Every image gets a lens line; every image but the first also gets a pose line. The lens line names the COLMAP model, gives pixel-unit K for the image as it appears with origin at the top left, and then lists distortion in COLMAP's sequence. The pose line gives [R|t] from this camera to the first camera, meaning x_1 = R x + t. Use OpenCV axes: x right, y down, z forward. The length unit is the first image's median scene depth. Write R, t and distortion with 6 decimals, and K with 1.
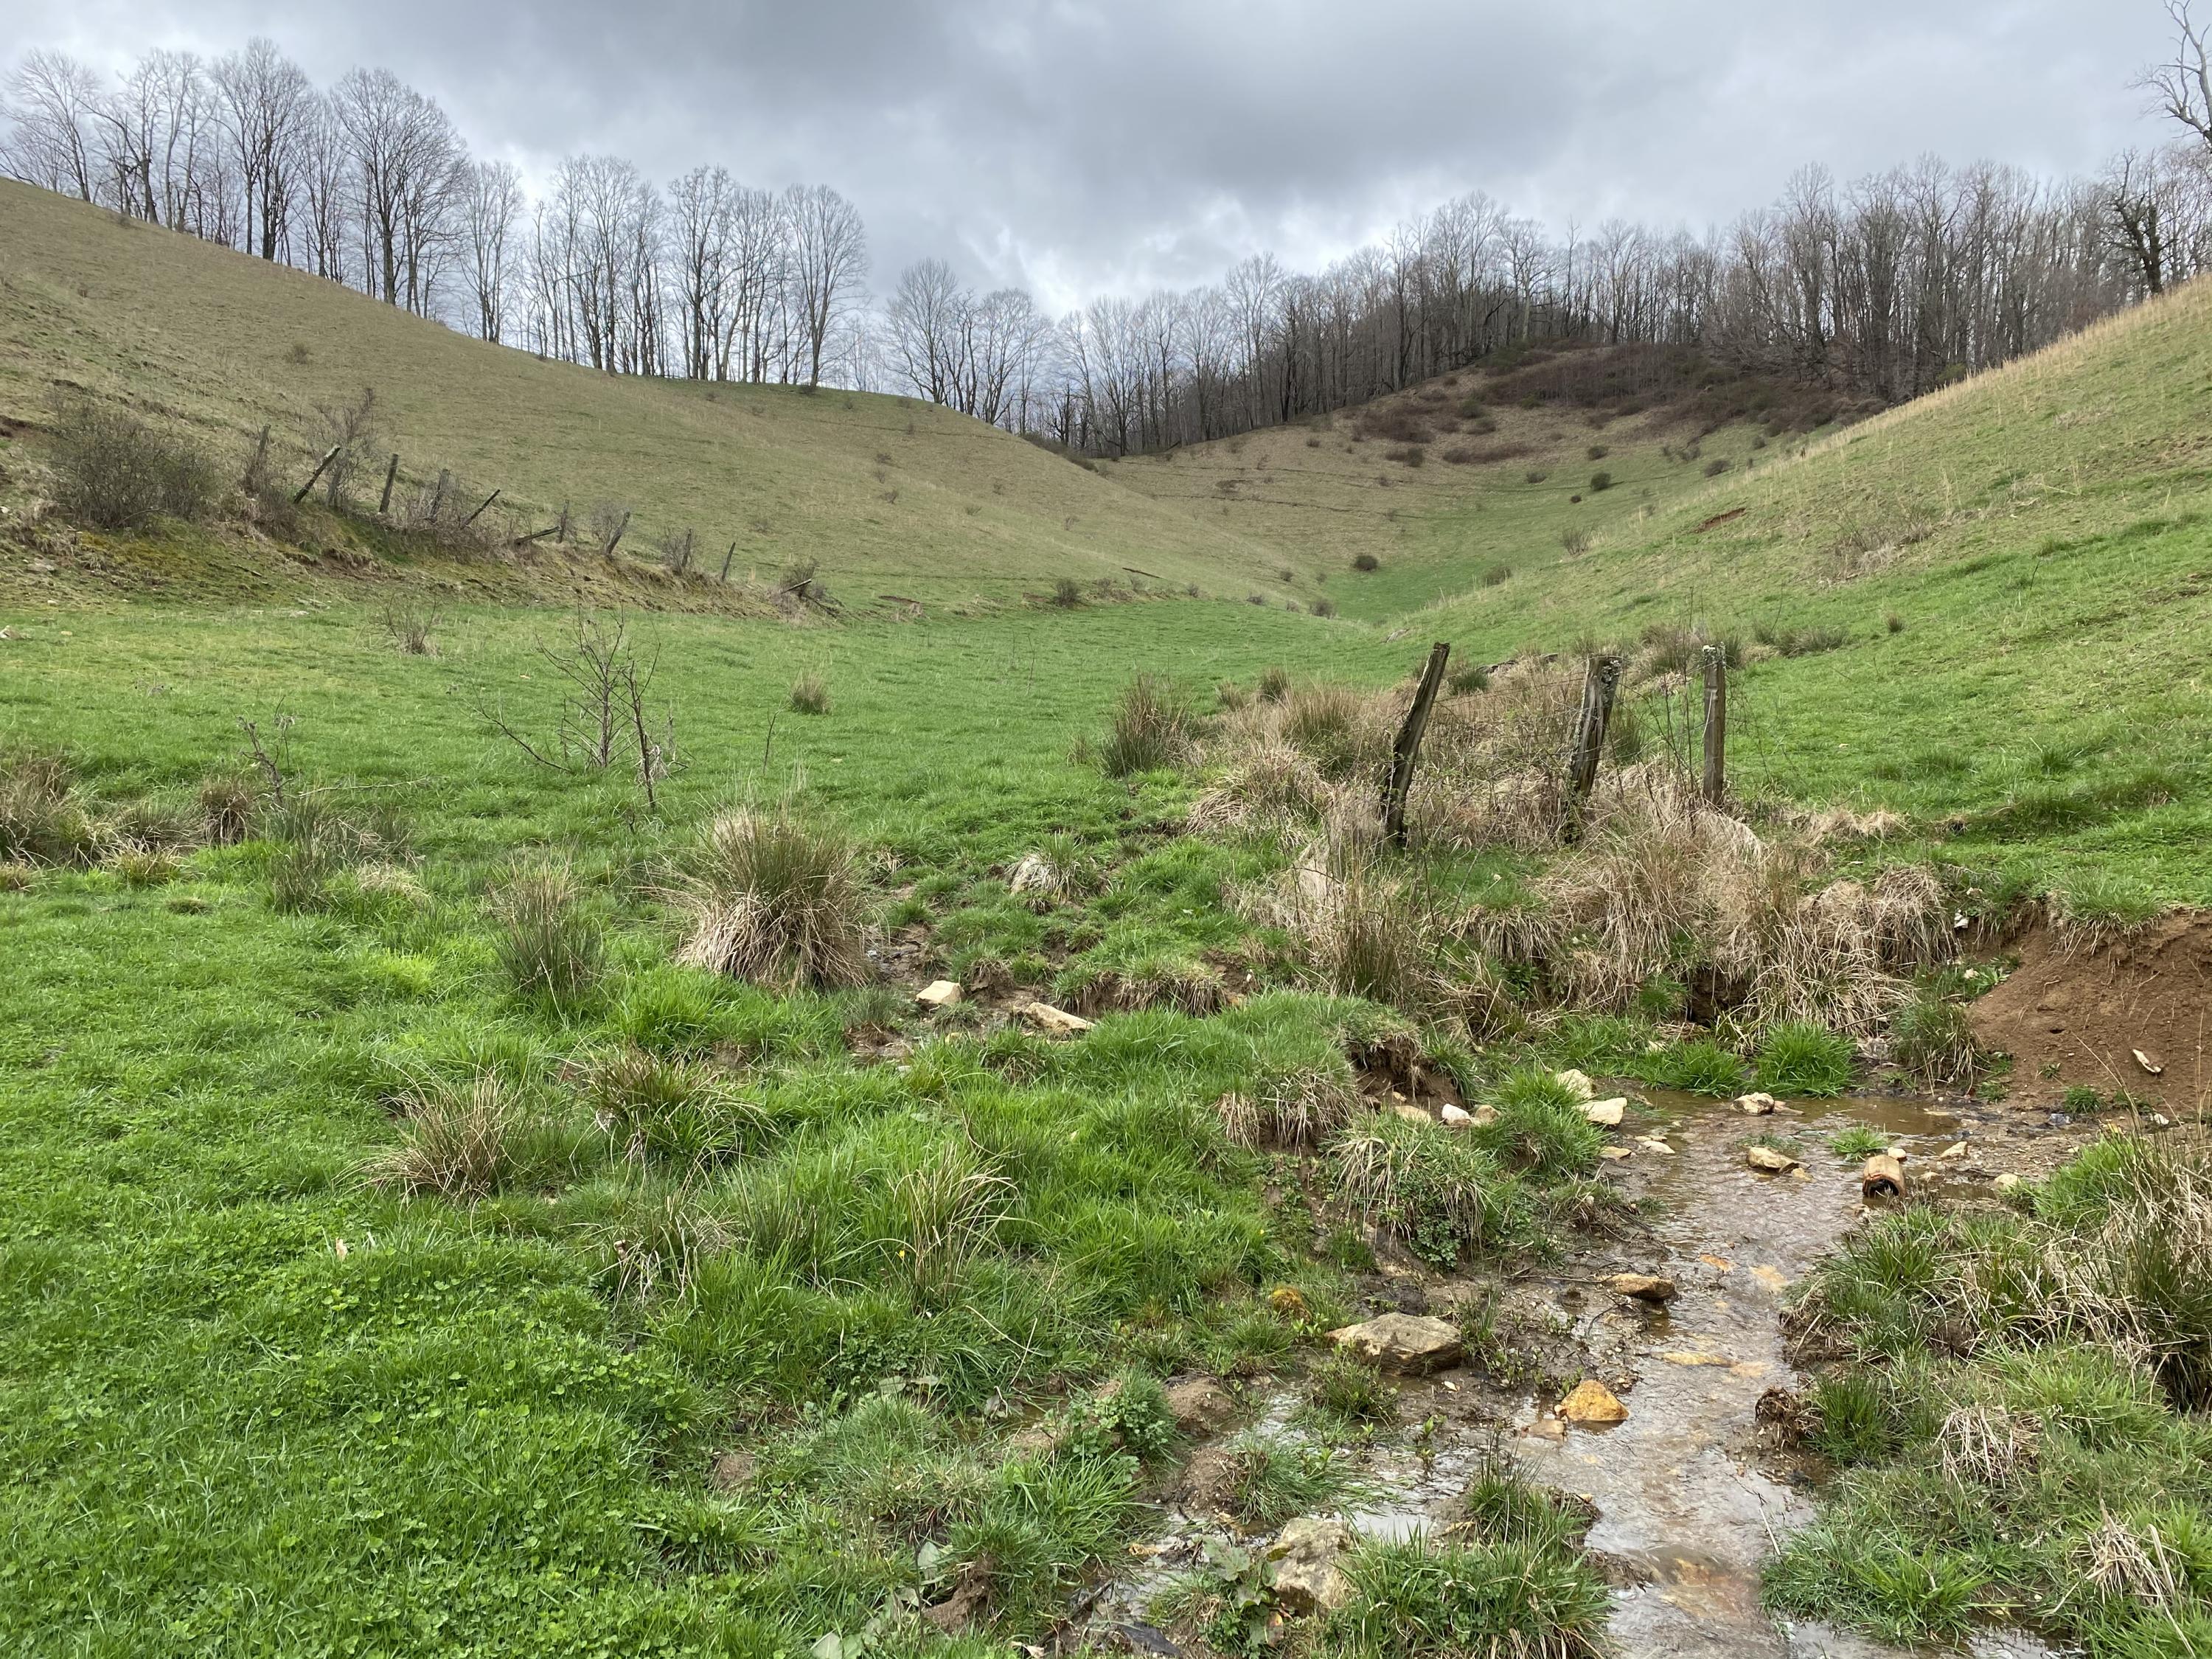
lens RADIAL K [[1689.6, 0, 1106.0], [0, 1689.6, 829.5], [0, 0, 1]] dist [-0.003804, -0.000946]
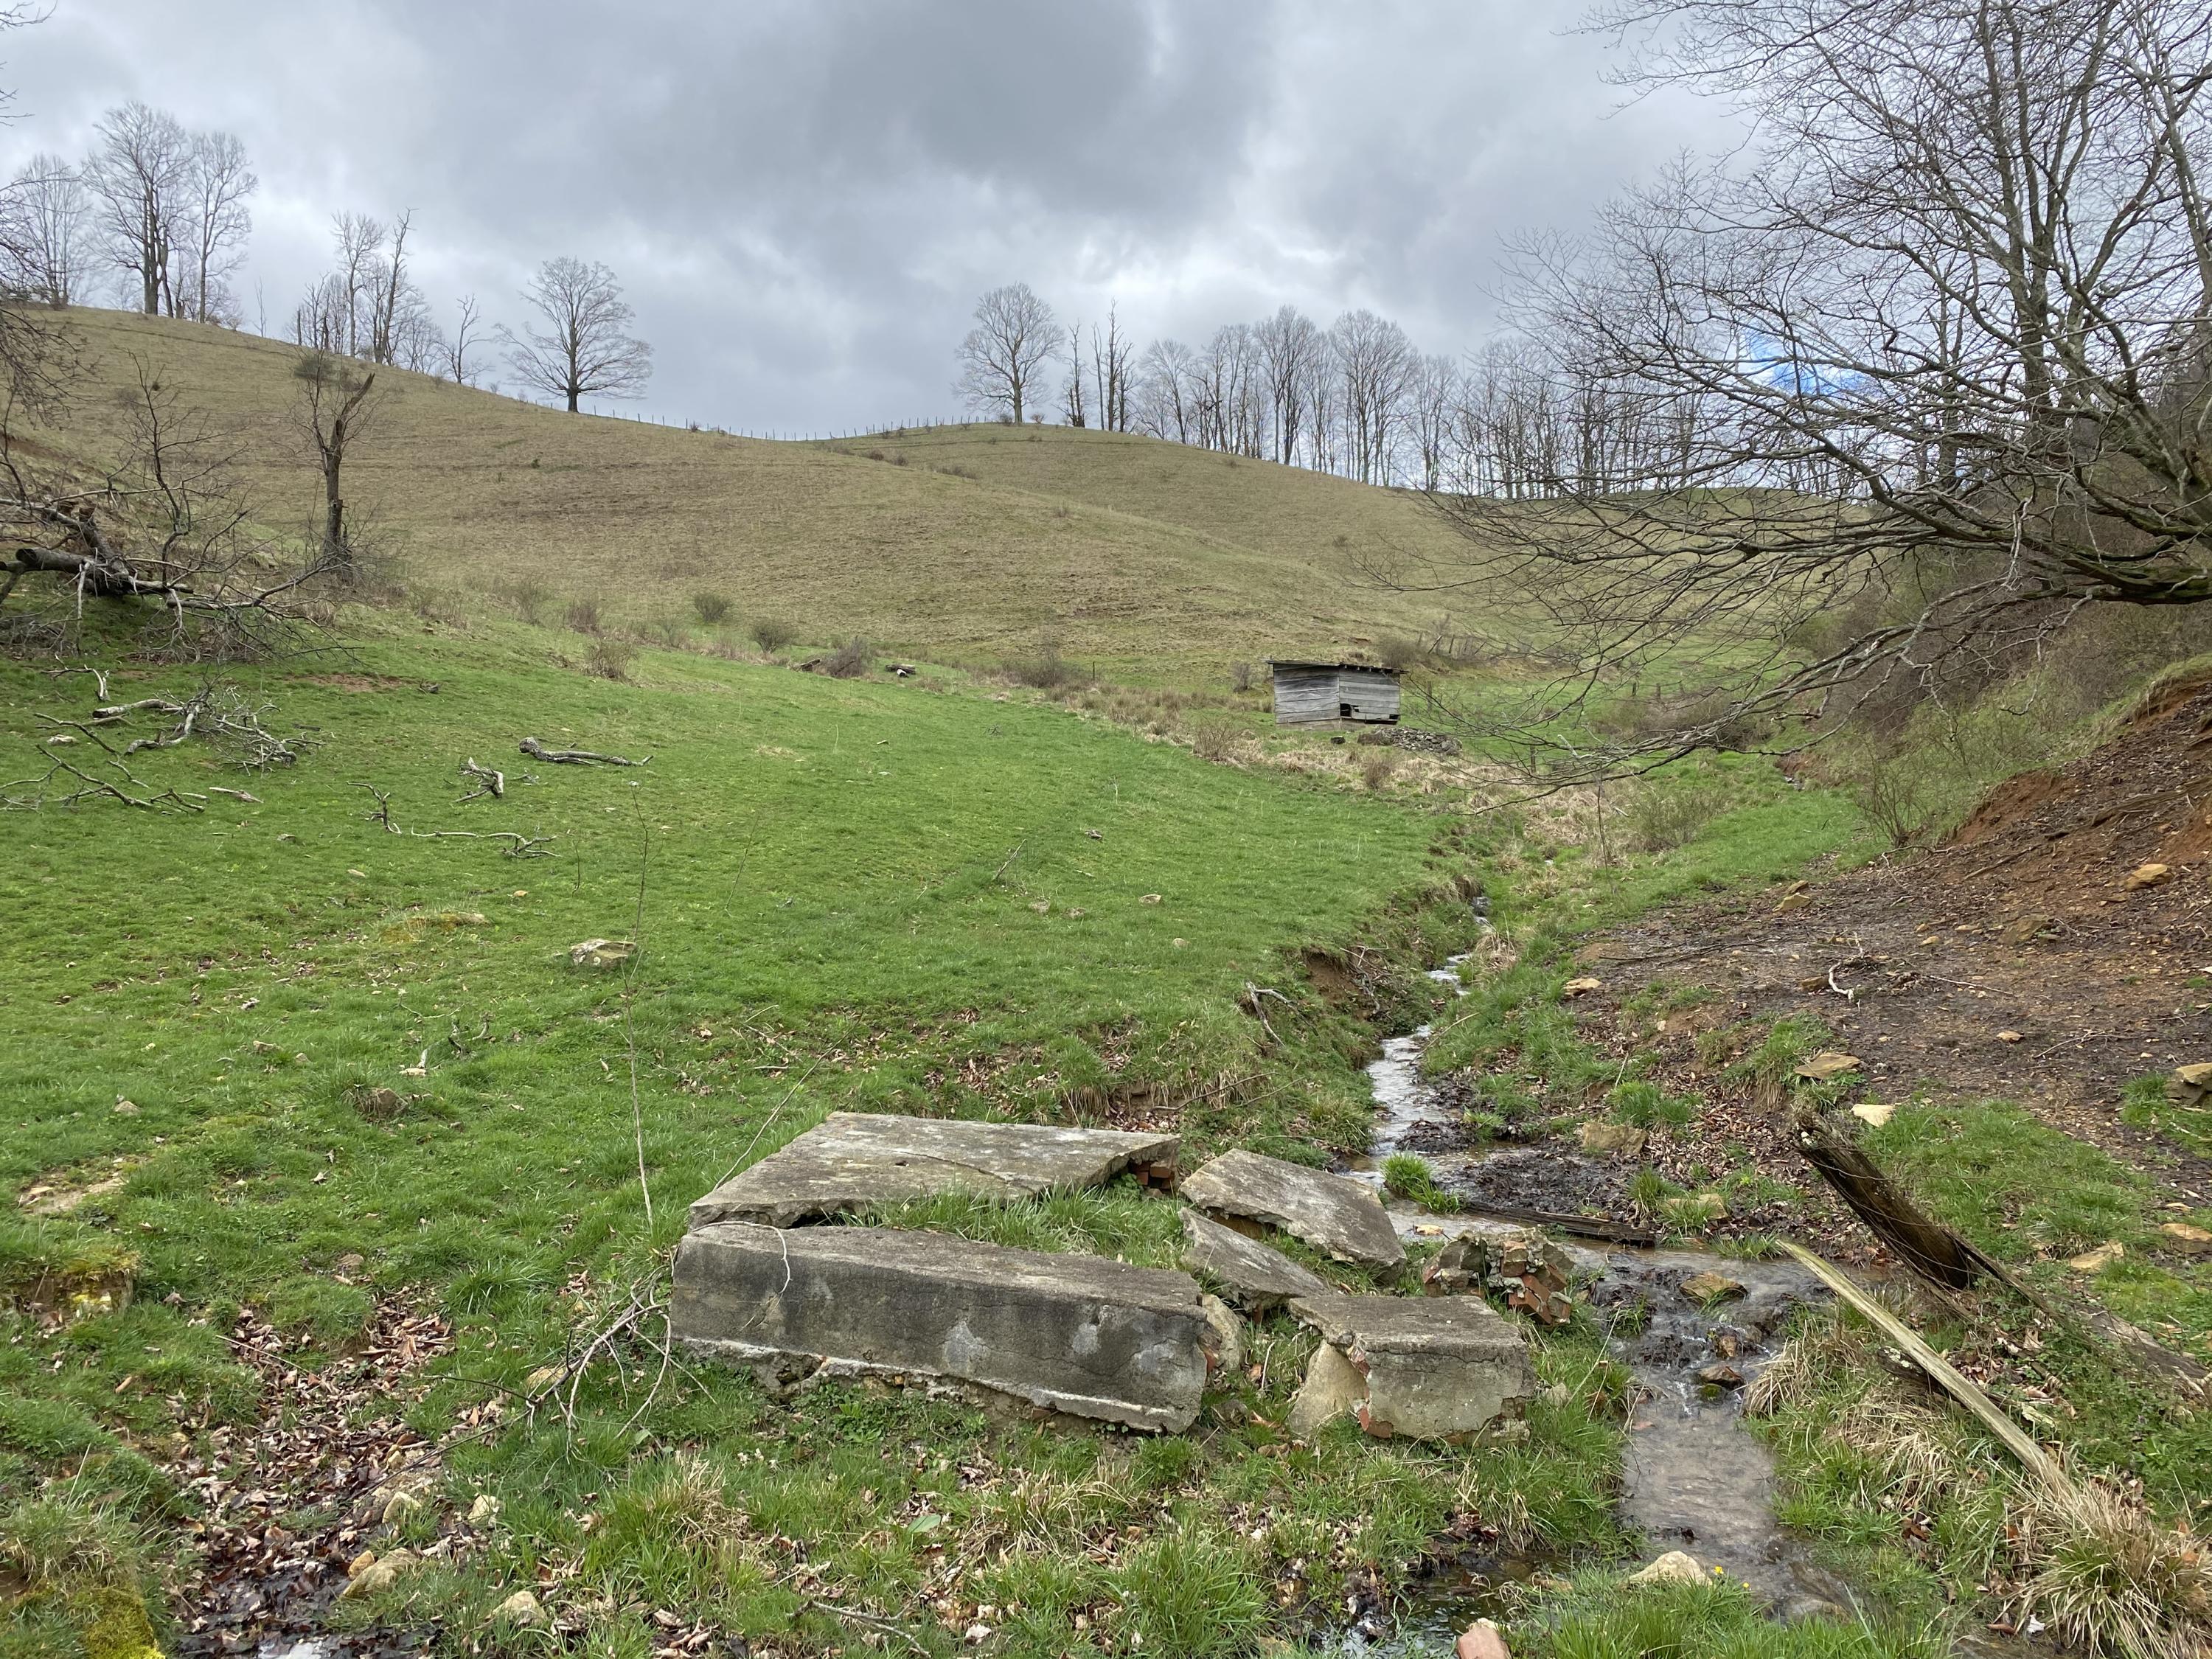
lens RADIAL K [[1689.6, 0, 1106.0], [0, 1689.6, 829.5], [0, 0, 1]] dist [-0.003804, -0.000946]
pose [[0.866662, -0.004284, -0.498877, 0.096085], [-0.014738, 0.999307, -0.034185, 0.042062], [0.498678, 0.036980, 0.865998, -0.335960]]
